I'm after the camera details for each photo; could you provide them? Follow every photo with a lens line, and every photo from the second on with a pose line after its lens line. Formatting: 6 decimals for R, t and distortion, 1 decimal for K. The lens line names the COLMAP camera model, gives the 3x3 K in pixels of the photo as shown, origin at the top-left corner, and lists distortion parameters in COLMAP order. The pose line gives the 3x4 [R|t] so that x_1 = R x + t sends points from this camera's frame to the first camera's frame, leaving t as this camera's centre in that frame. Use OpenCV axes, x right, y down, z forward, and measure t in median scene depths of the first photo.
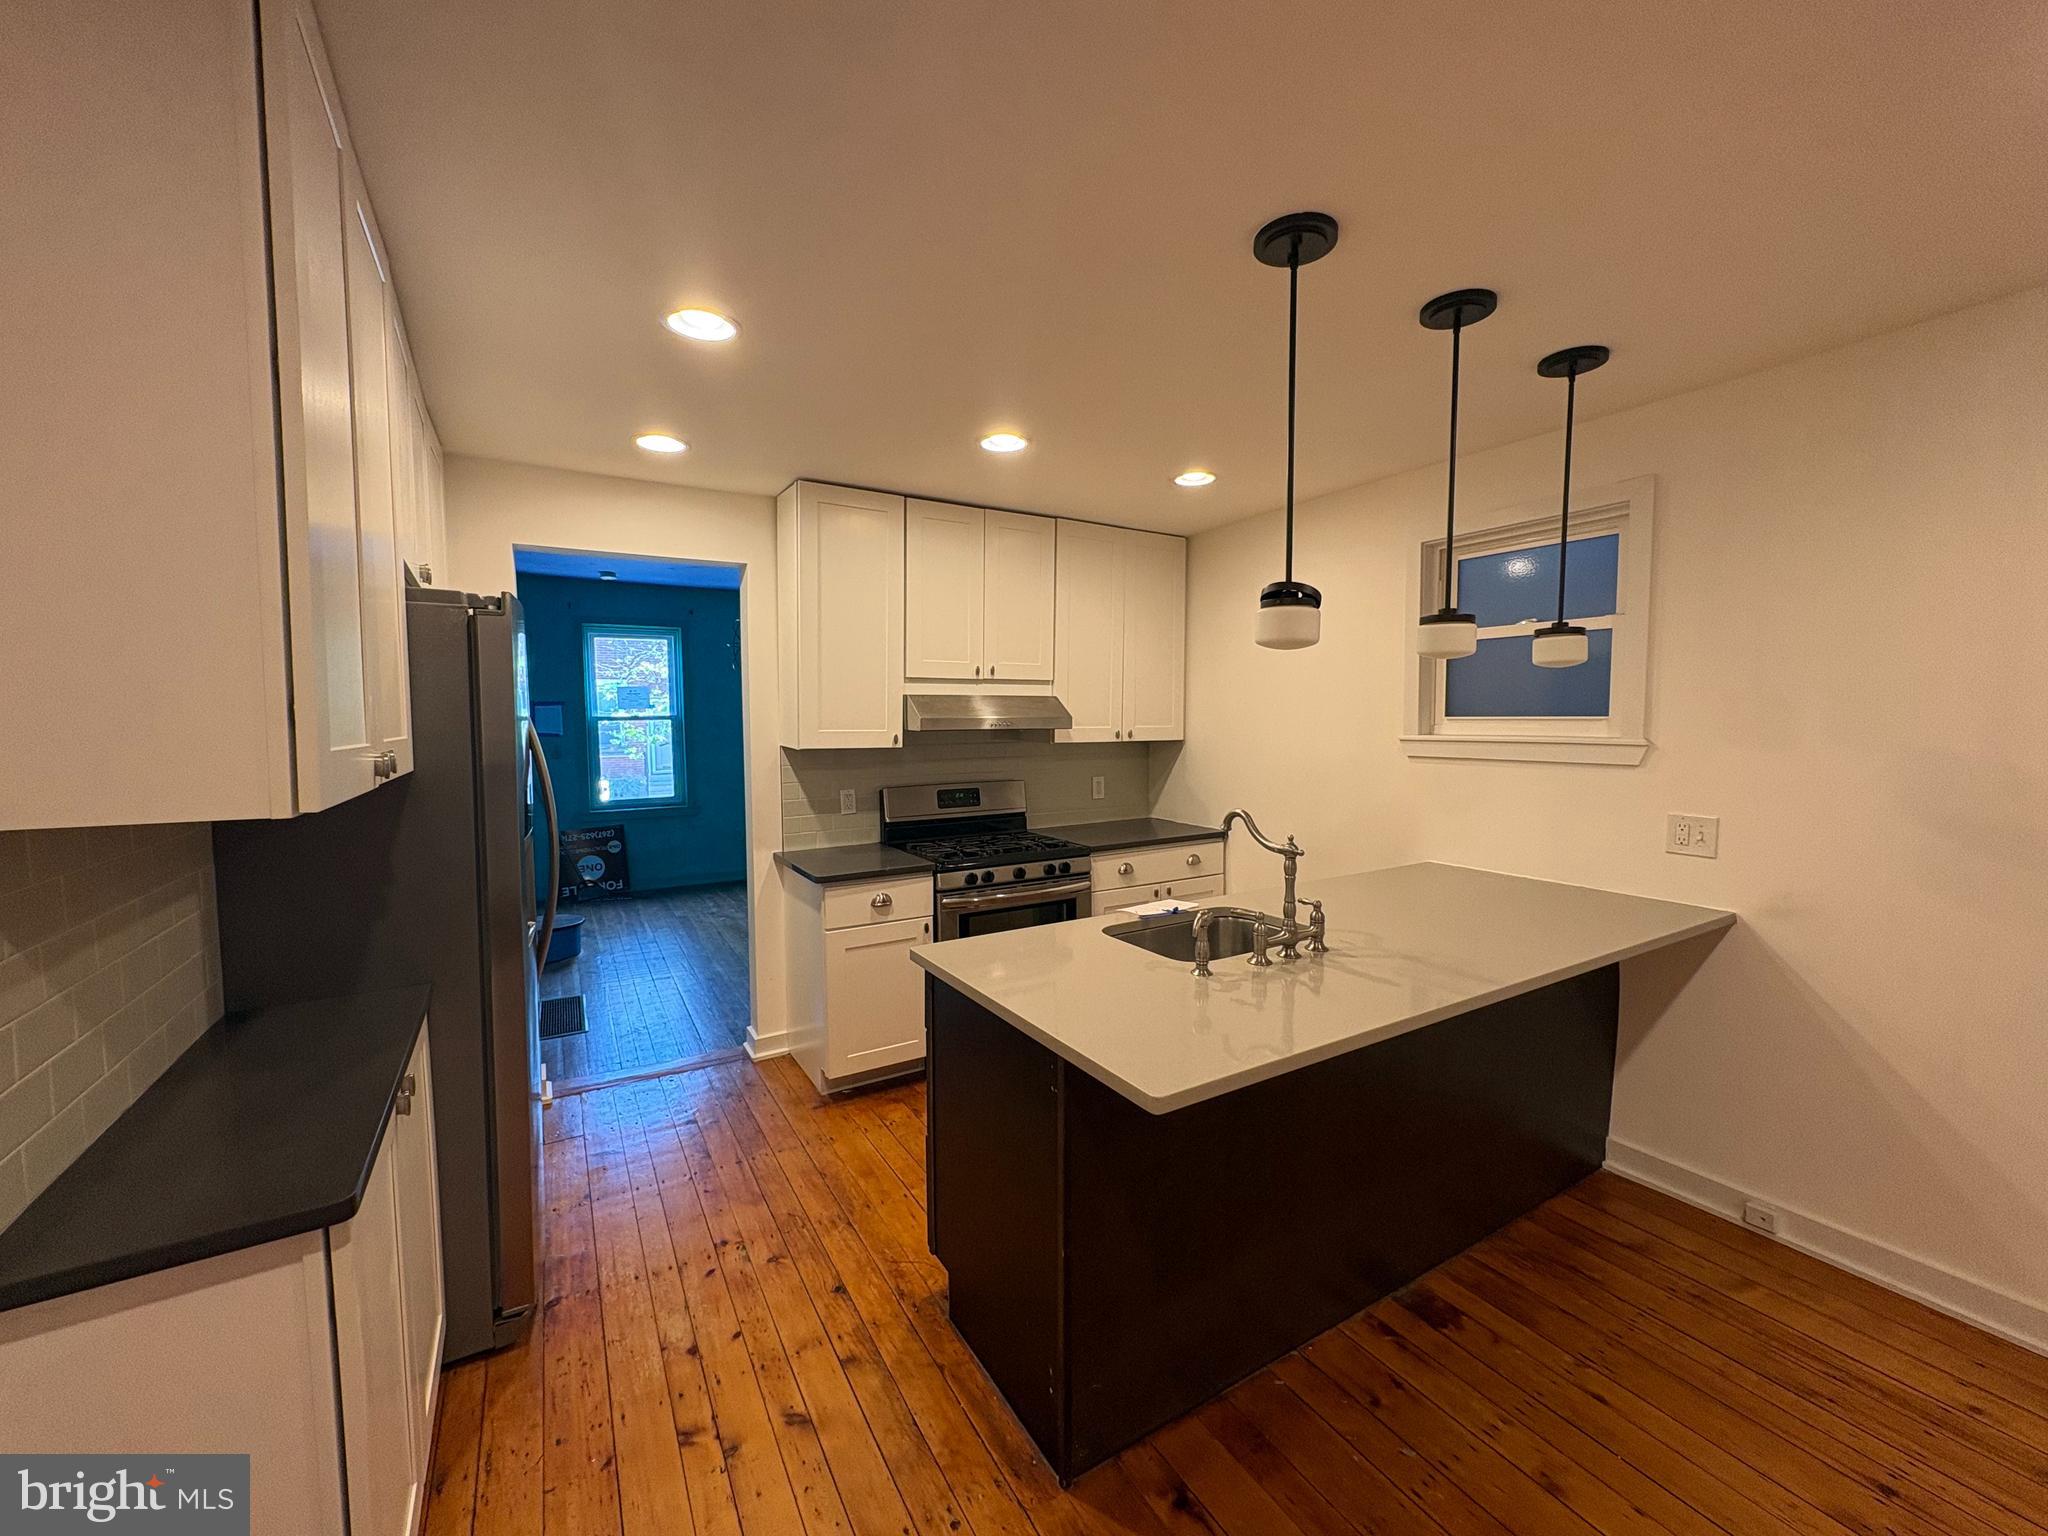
lens RADIAL K [[815.6, 0, 1027.3], [0, 815.6, 766.4], [0, 0, 1]] dist [0.000806, -0.000033]
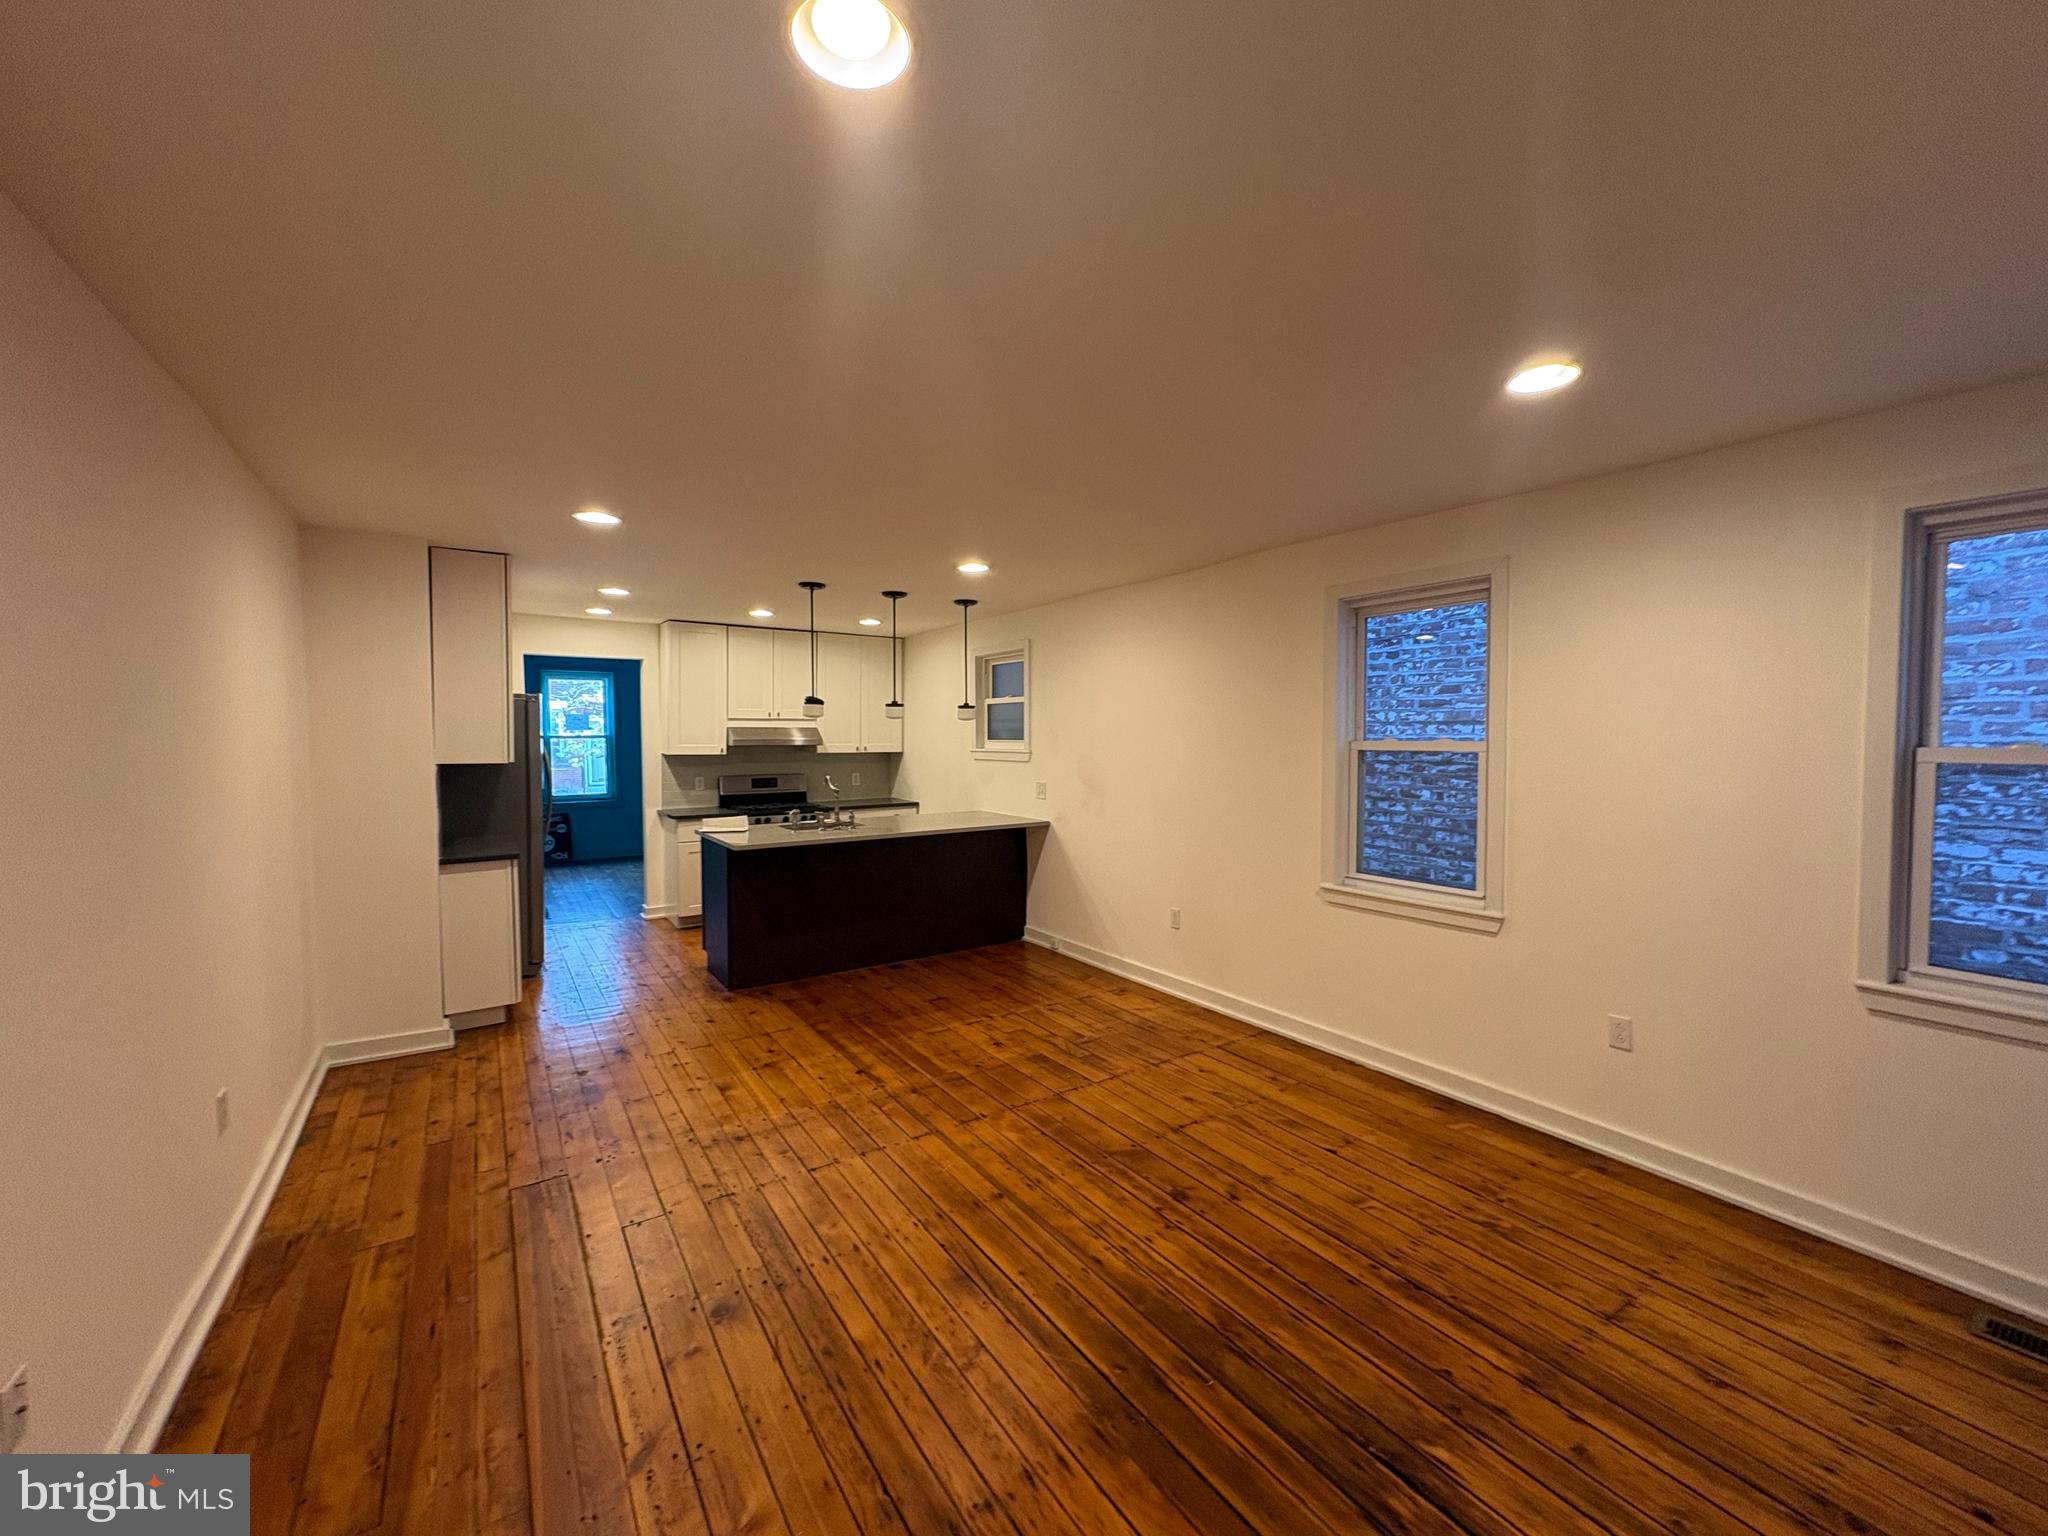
lens RADIAL K [[815.6, 0, 1024.4], [0, 815.6, 764.4], [0, 0, 1]] dist [0.000806, -0.000033]
pose [[0.998145, 0.001713, 0.060852, 0.417878], [-0.000249, 0.999710, -0.024060, 0.044576], [-0.060876, 0.024000, 0.997857, -0.930834]]
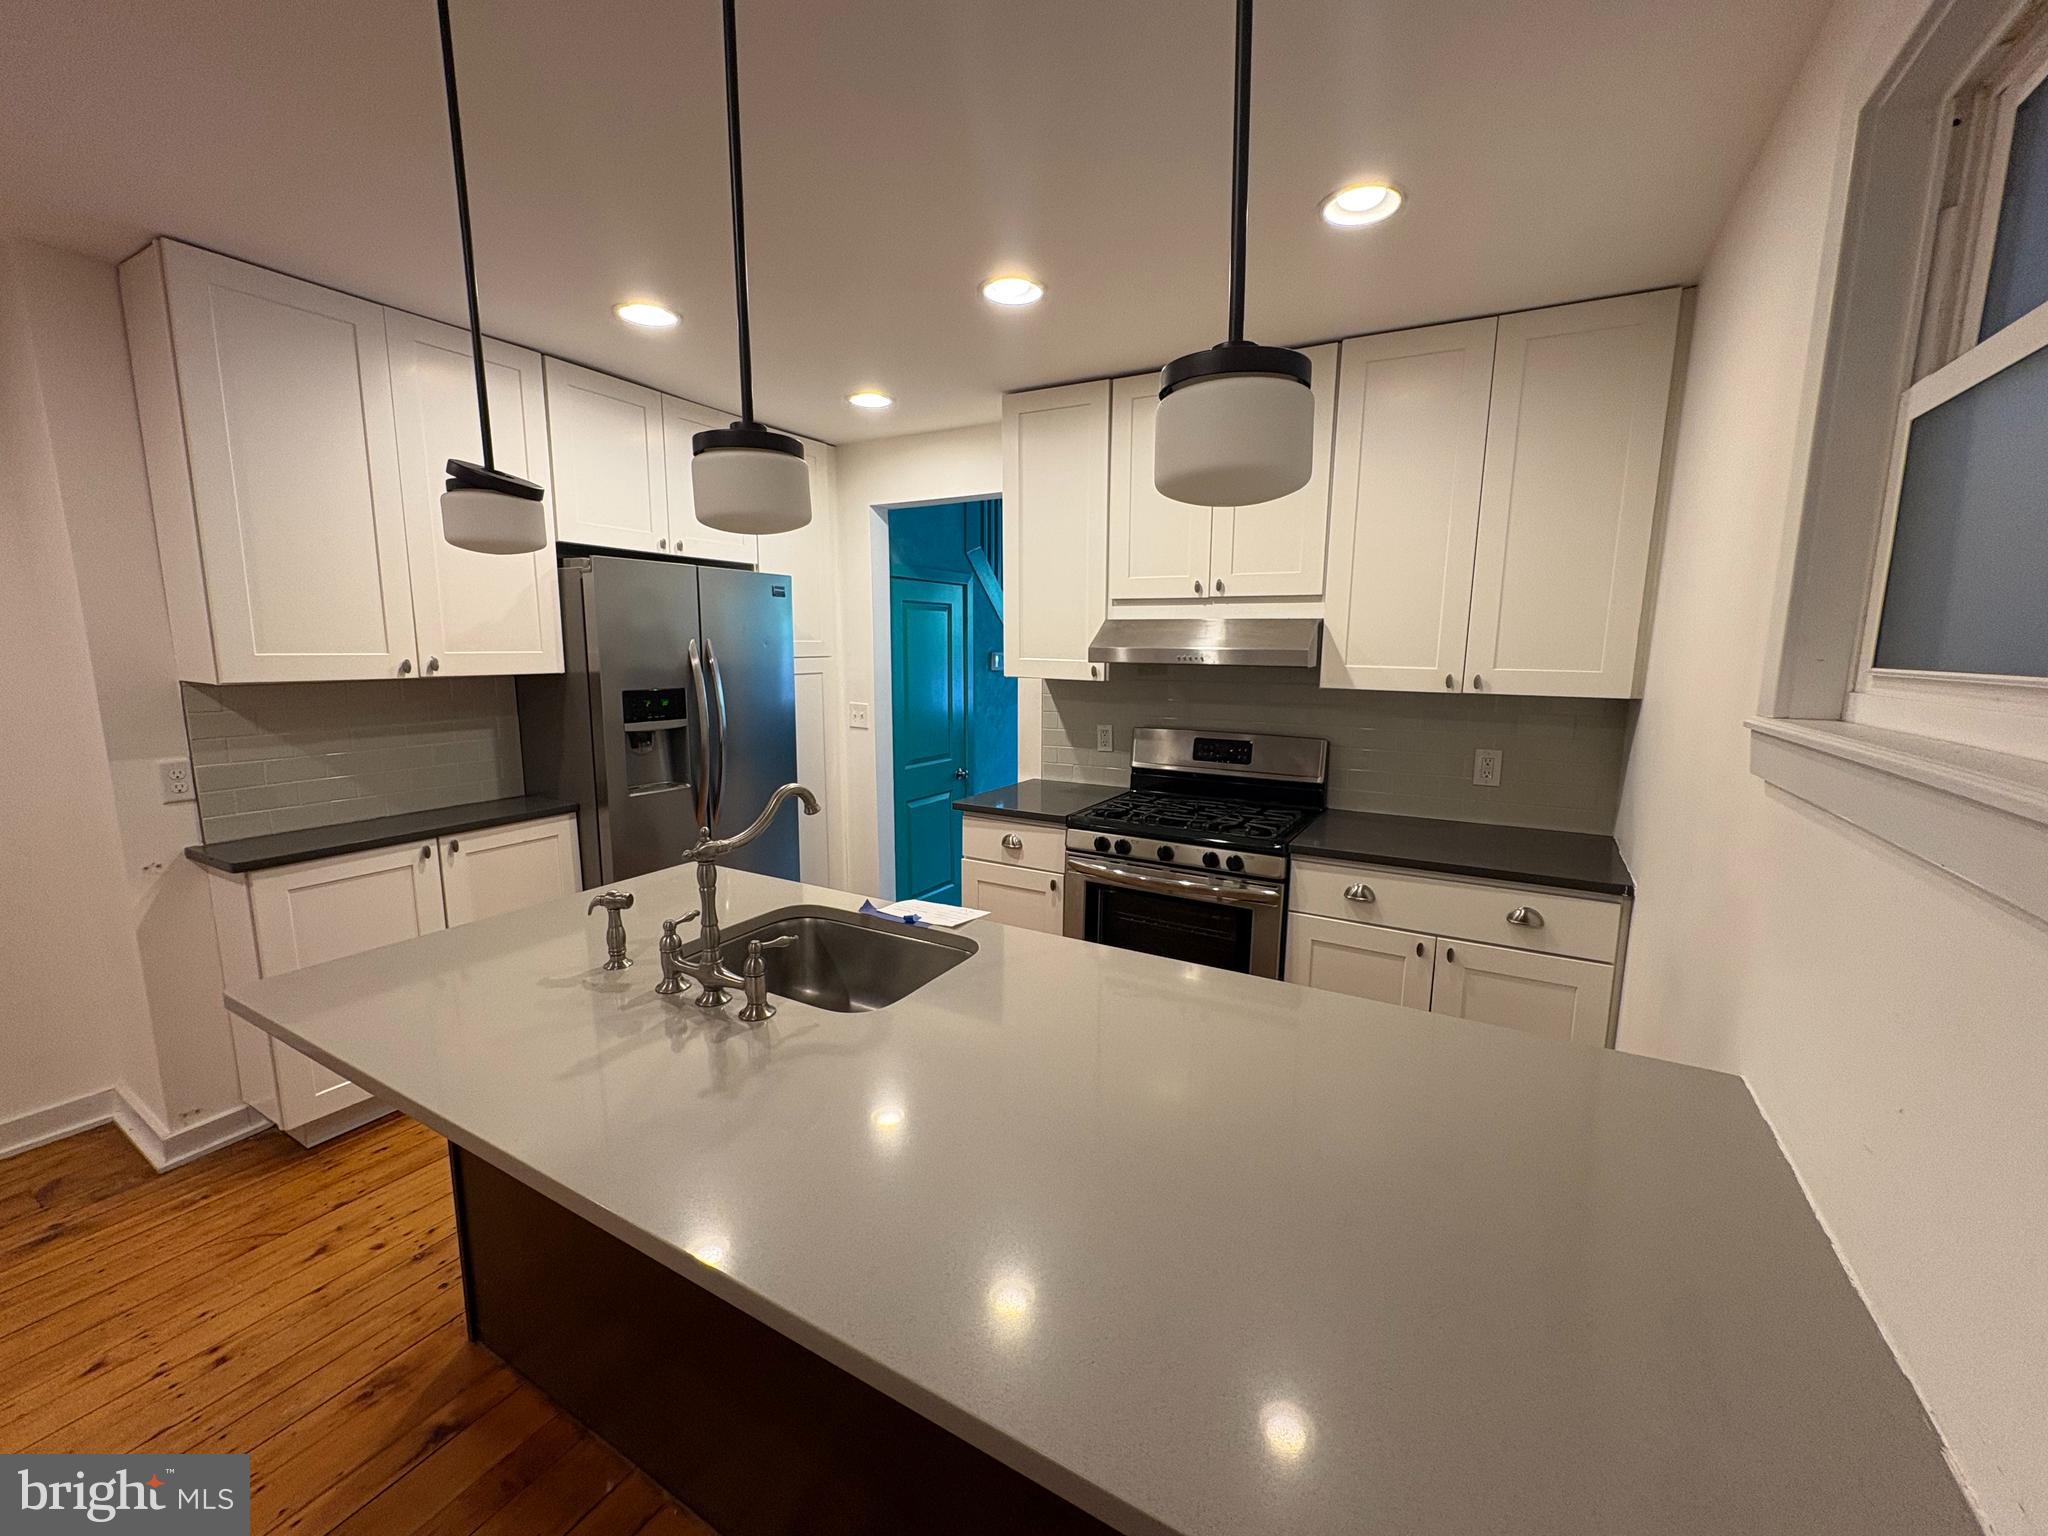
lens RADIAL K [[815.6, 0, 1034.3], [0, 815.6, 770.1], [0, 0, 1]] dist [0.000806, -0.000033]
pose [[0.487362, 0.145610, -0.860974, 0.550784], [-0.064875, 0.989311, 0.130592, -0.036912], [0.870787, -0.007790, 0.491599, 0.487550]]
